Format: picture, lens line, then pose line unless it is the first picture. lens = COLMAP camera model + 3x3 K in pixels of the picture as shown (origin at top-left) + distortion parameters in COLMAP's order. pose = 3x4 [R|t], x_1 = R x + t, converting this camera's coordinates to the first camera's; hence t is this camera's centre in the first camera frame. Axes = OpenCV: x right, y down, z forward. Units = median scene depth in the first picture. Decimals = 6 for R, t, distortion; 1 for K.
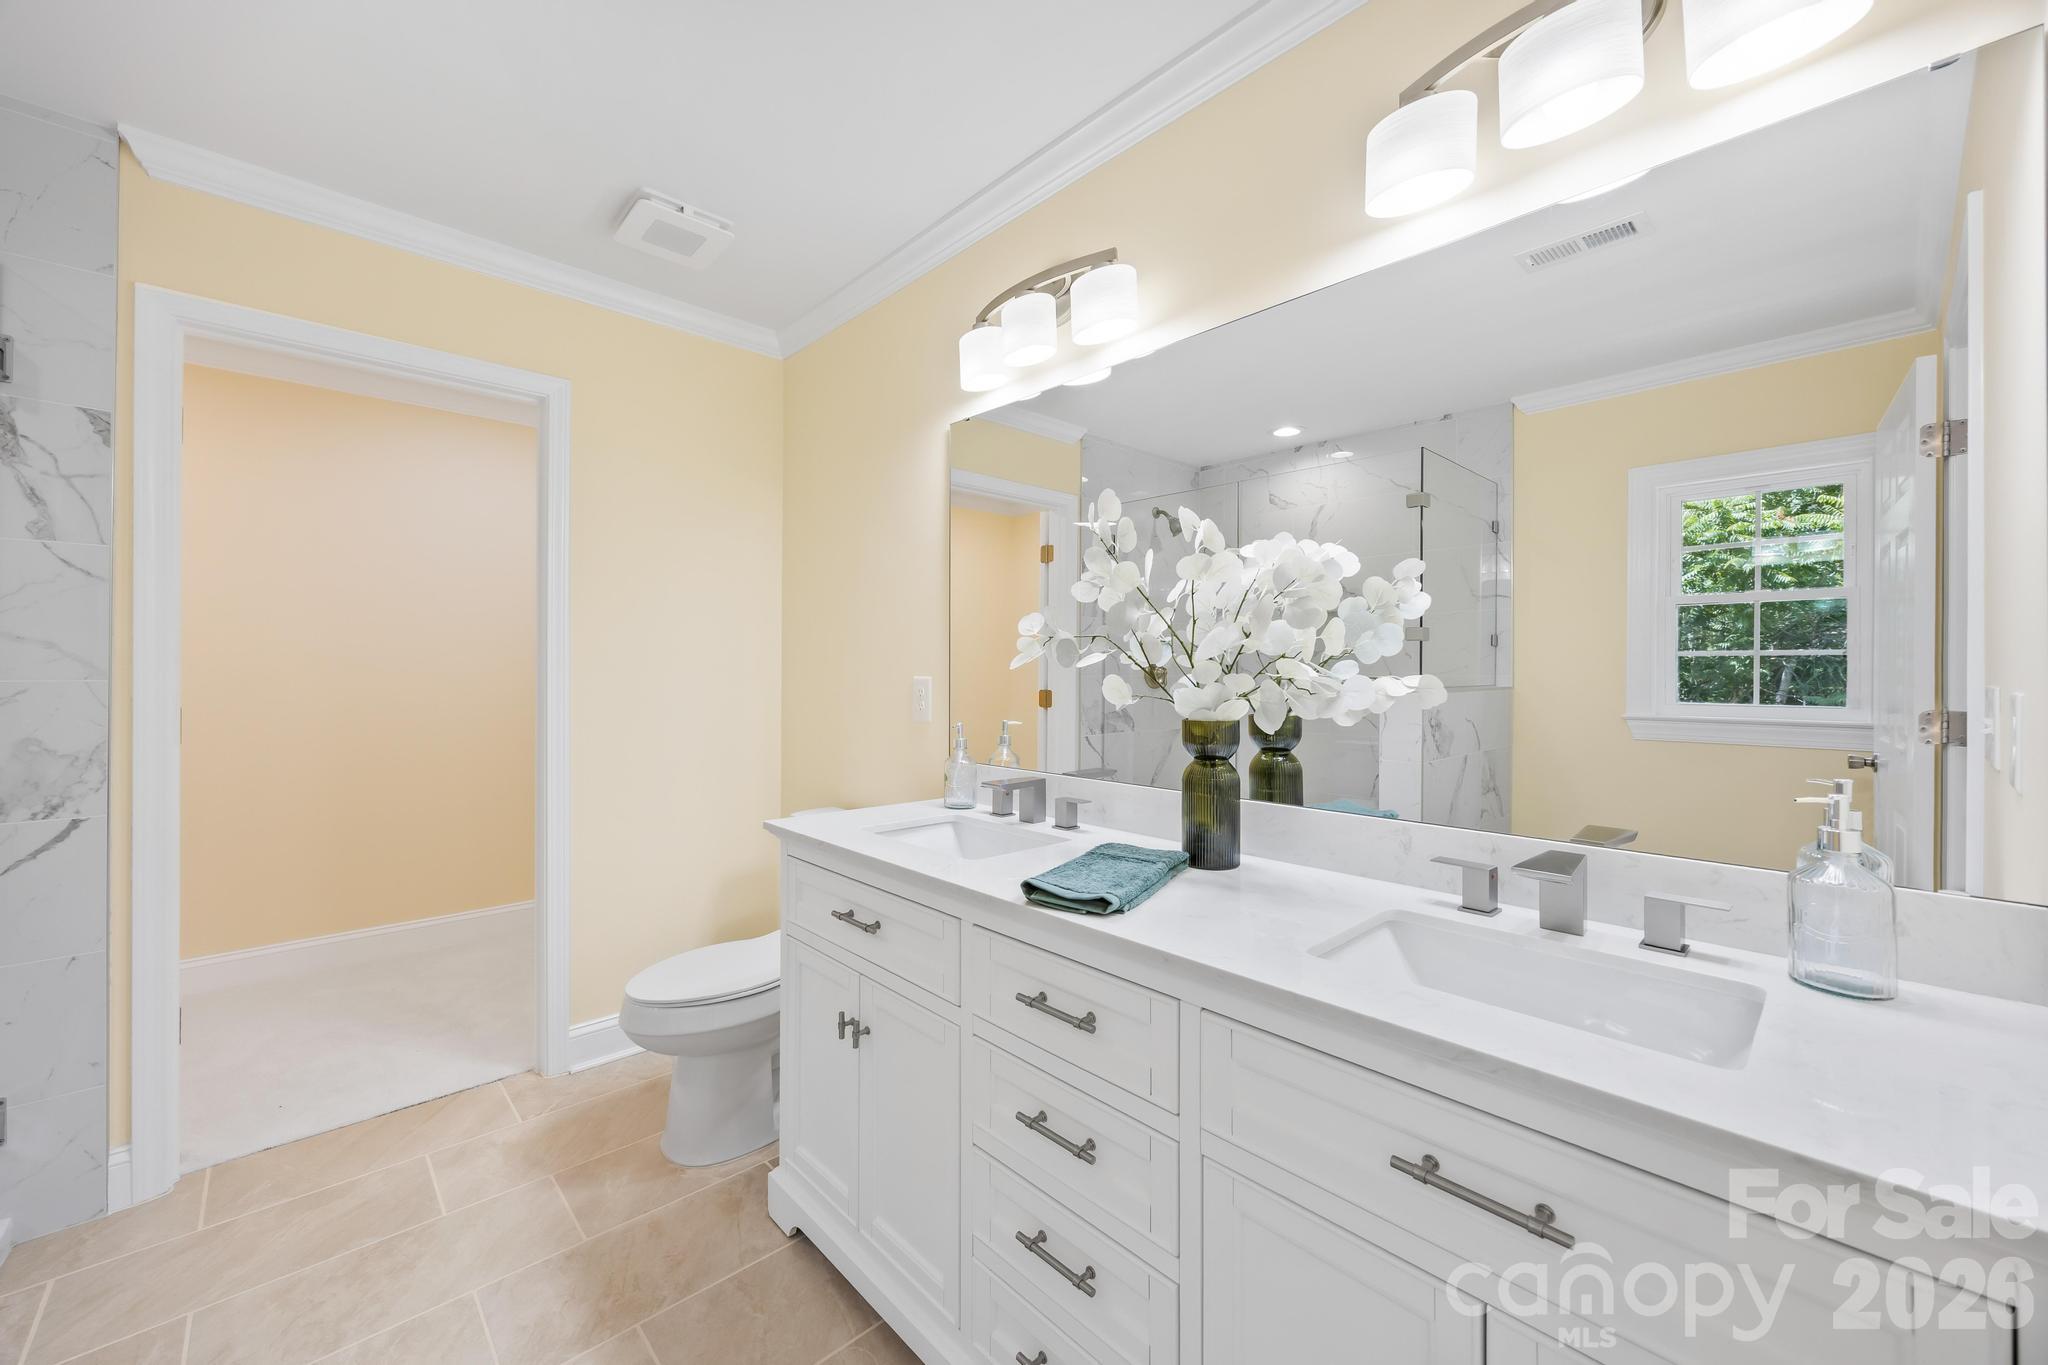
lens RADIAL K [[816.6, 0, 1022.2], [0, 816.6, 673.8], [0, 0, 1]] dist [0.000702, 0.000108]
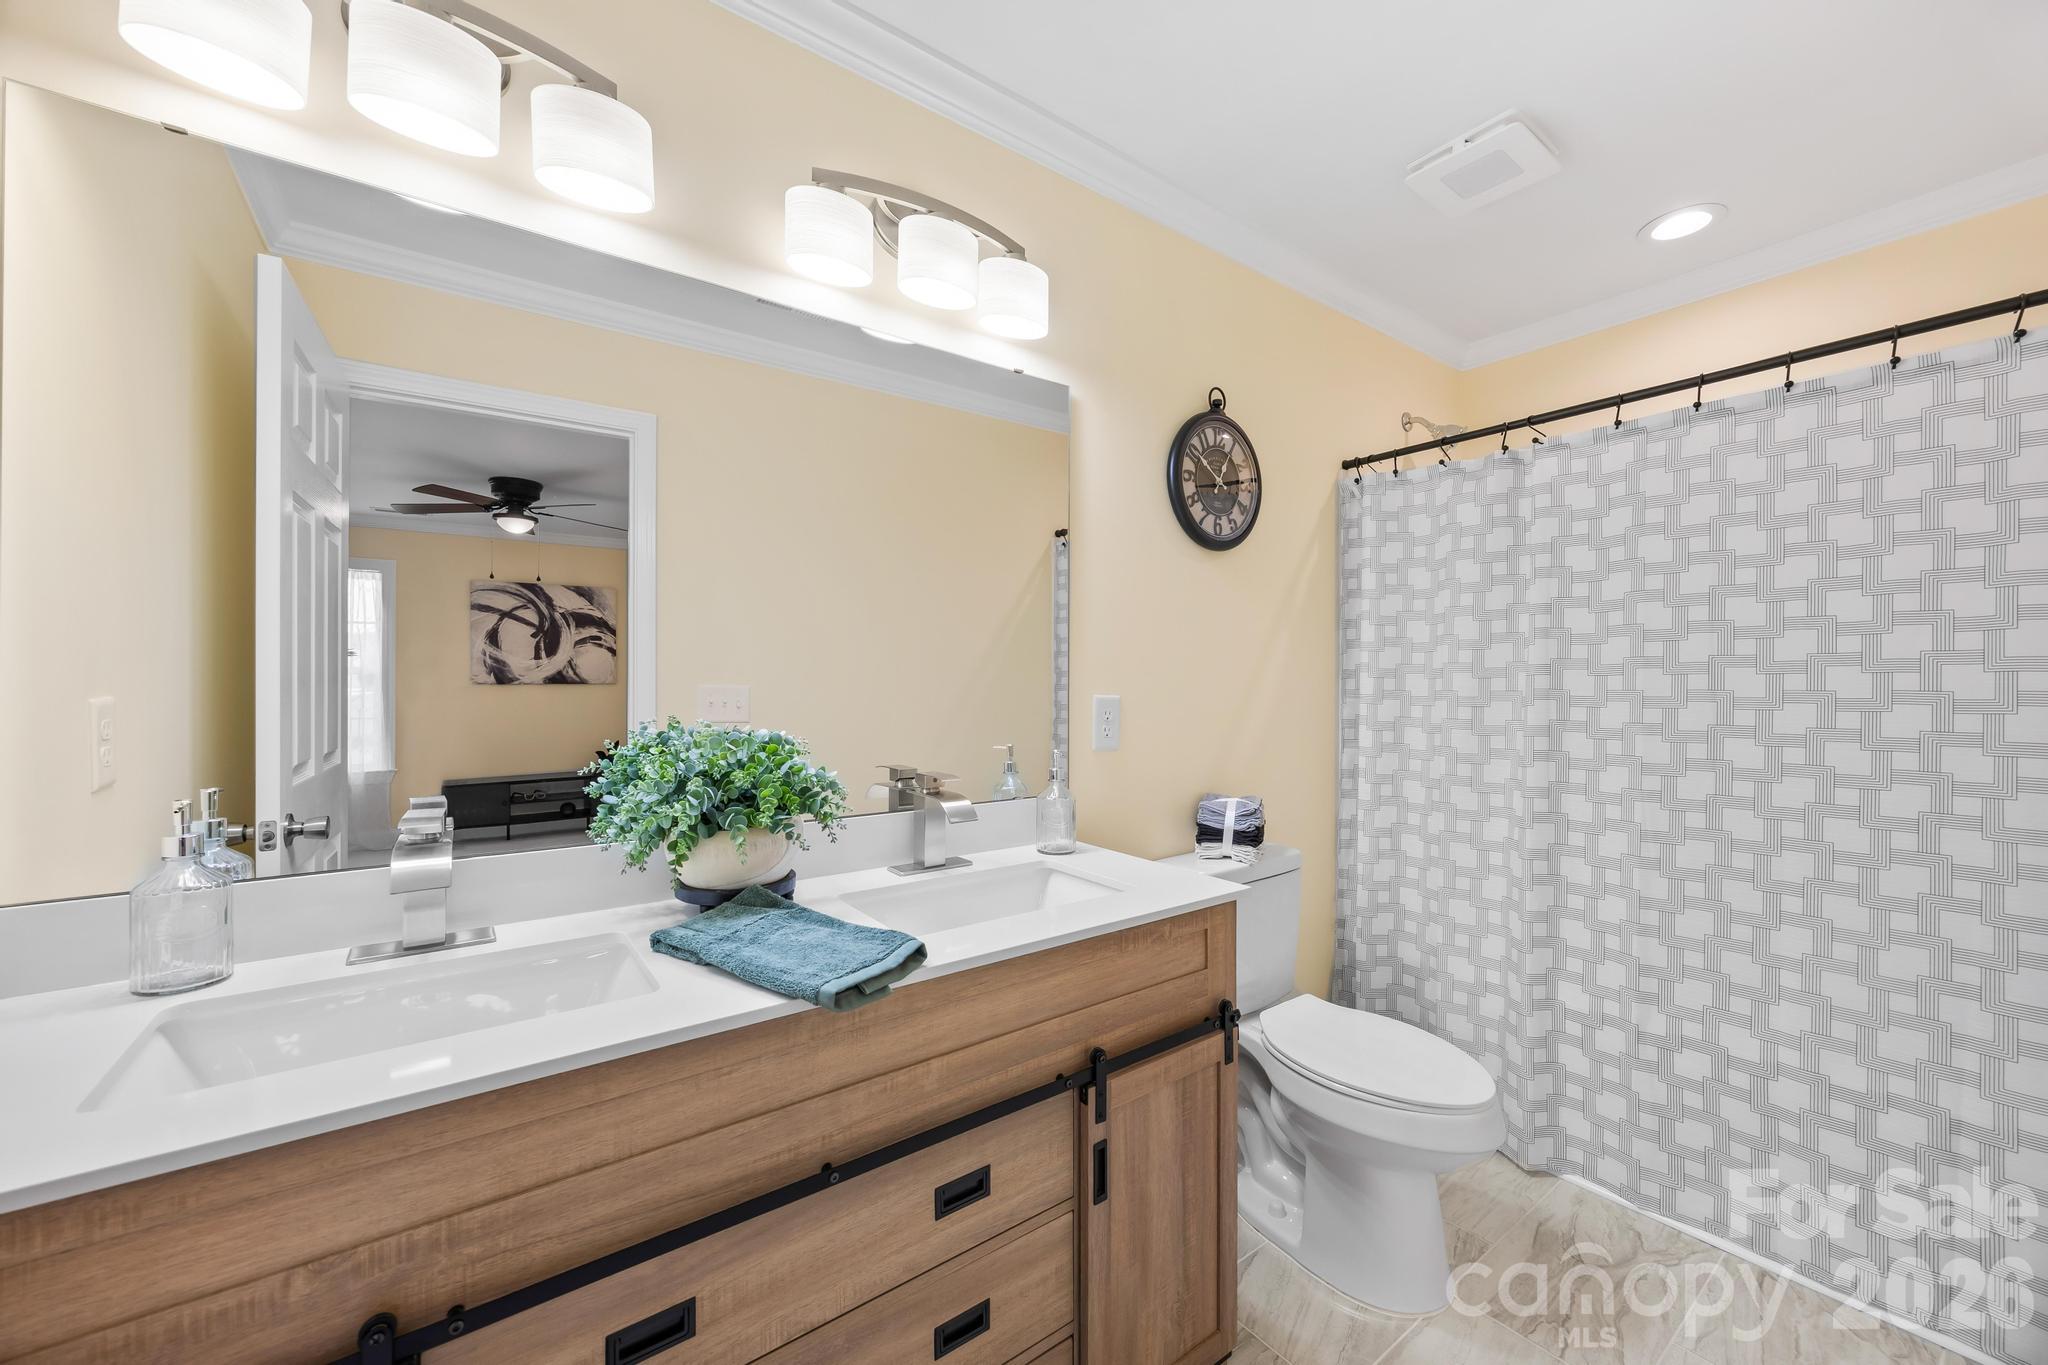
lens RADIAL K [[765.6, 0, 1024.0], [0, 765.6, 682.5], [0, 0, 1]] dist [-0.003025, -0.000227]
pose [[0.116923, 0.001127, 0.993140, -0.171452], [0.004039, 0.999991, -0.001610, -0.001324], [-0.993133, 0.004200, 0.116917, 0.187755]]
